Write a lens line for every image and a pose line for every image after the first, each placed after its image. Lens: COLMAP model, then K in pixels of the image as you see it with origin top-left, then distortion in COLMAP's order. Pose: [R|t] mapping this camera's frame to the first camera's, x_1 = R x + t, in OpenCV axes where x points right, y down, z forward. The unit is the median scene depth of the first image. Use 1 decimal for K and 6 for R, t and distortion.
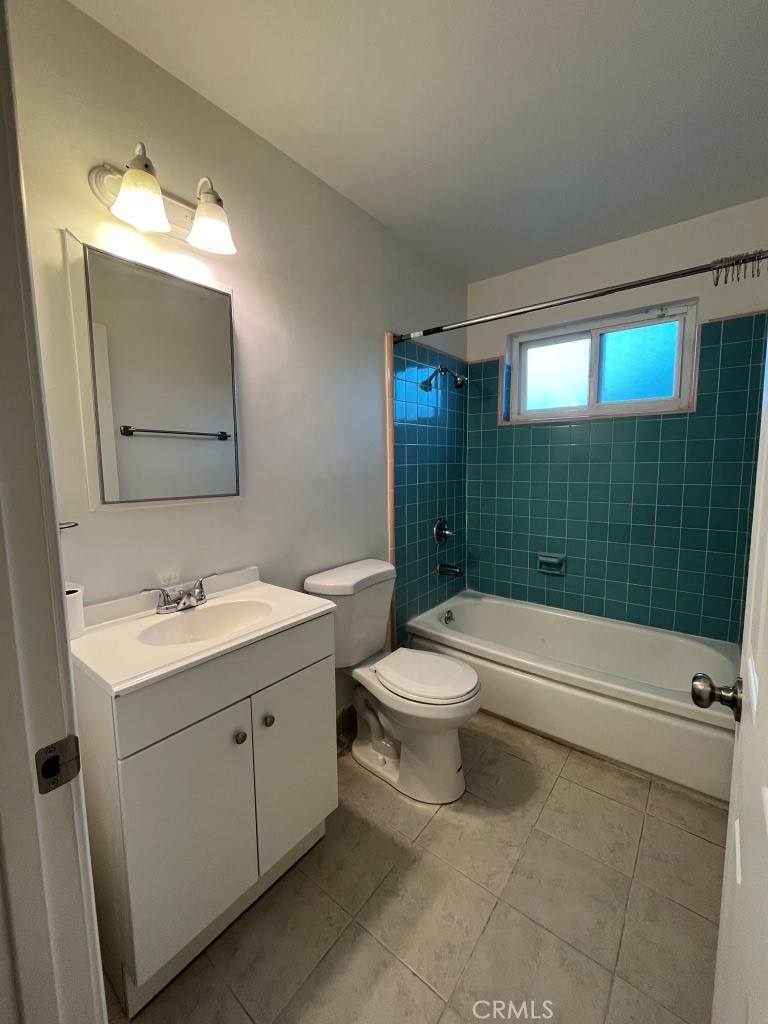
lens RADIAL K [[413.6, 0, 385.6], [0, 413.6, 510.0], [0, 0, 1]] dist [-0.001288, -0.000549]
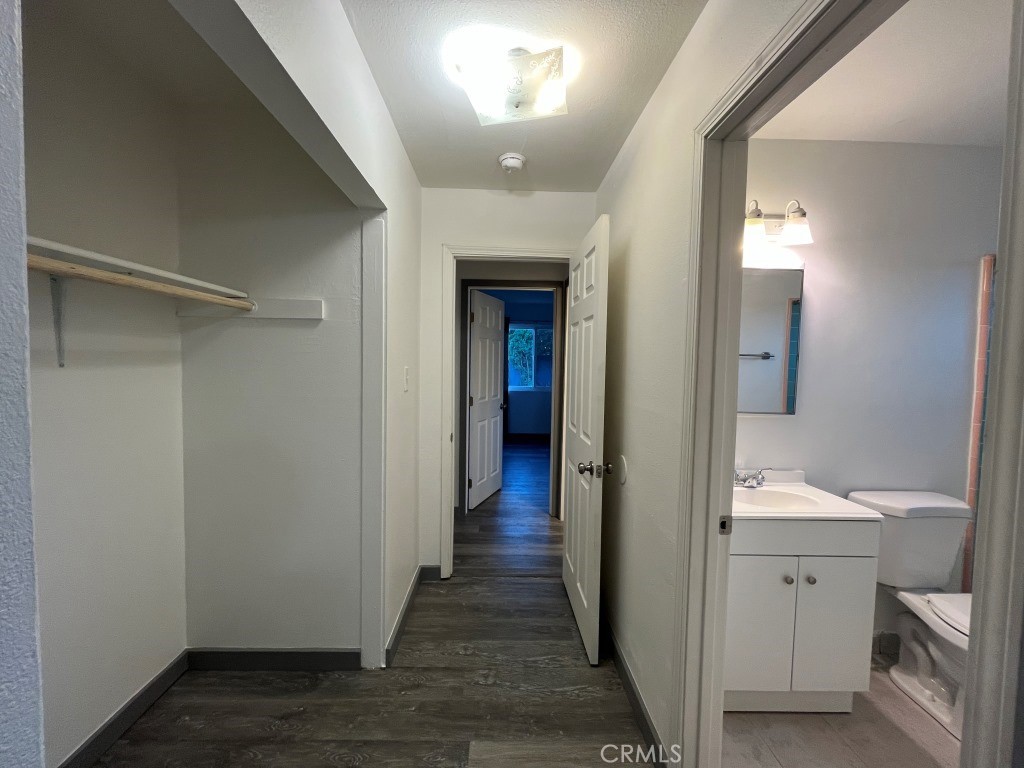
lens RADIAL K [[413.6, 0, 504.0], [0, 413.6, 383.3], [0, 0, 1]] dist [-0.001288, -0.000549]
pose [[0.633989, 0.060601, -0.770964, 0.062043], [-0.110271, 0.993822, -0.012561, -0.012939], [0.765440, 0.092978, 0.636755, -0.485721]]
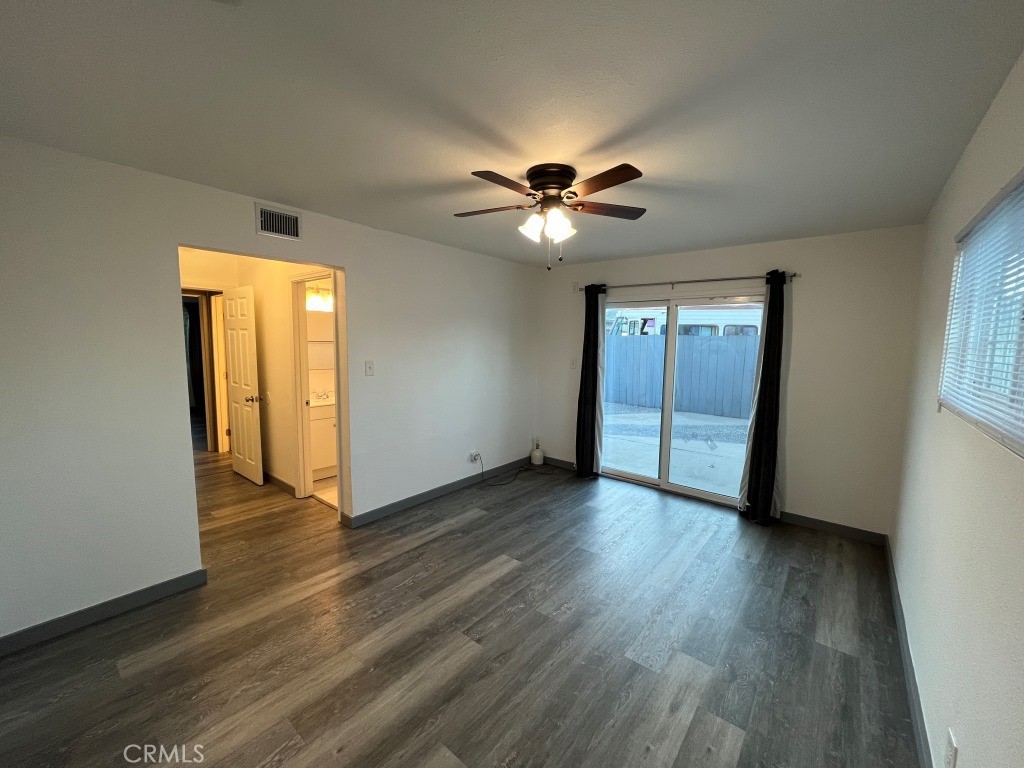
lens RADIAL K [[413.6, 0, 509.3], [0, 413.6, 383.8], [0, 0, 1]] dist [-0.001288, -0.000549]
pose [[0.999427, 0.029001, -0.017475, 0.935739], [-0.029077, 0.999569, -0.004106, 0.051219], [0.017348, 0.004612, 0.999839, -2.011901]]
